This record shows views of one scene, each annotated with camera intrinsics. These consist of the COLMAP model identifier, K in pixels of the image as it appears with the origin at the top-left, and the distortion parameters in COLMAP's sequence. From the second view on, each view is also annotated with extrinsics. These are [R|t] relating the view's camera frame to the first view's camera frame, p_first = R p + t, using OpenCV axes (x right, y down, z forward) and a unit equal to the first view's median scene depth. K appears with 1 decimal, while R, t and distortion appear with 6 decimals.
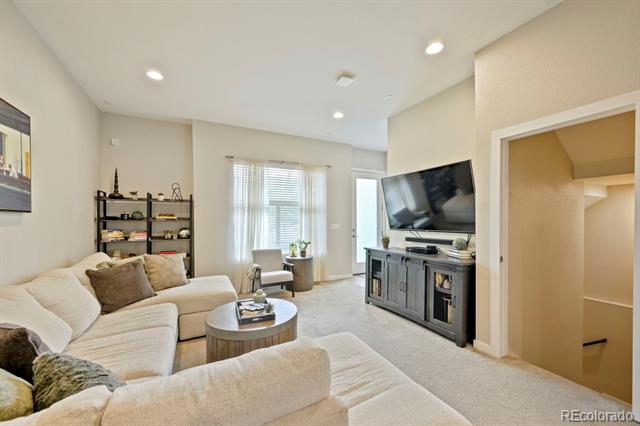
lens RADIAL K [[254.3, 0, 321.0], [0, 254.3, 216.6], [0, 0, 1]] dist [0.000799, -0.000022]
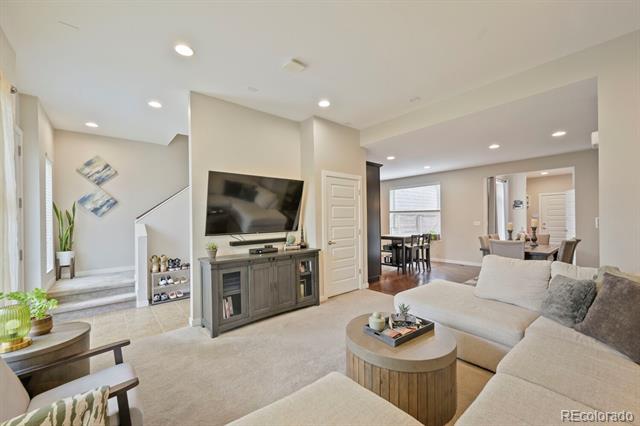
lens RADIAL K [[254.3, 0, 319.9], [0, 254.3, 216.9], [0, 0, 1]] dist [0.000799, -0.000022]
pose [[-0.215533, 0.006121, 0.976477, -0.691908], [0.003830, 0.999978, -0.005423, -0.004493], [-0.976489, 0.002571, -0.215552, 0.970968]]
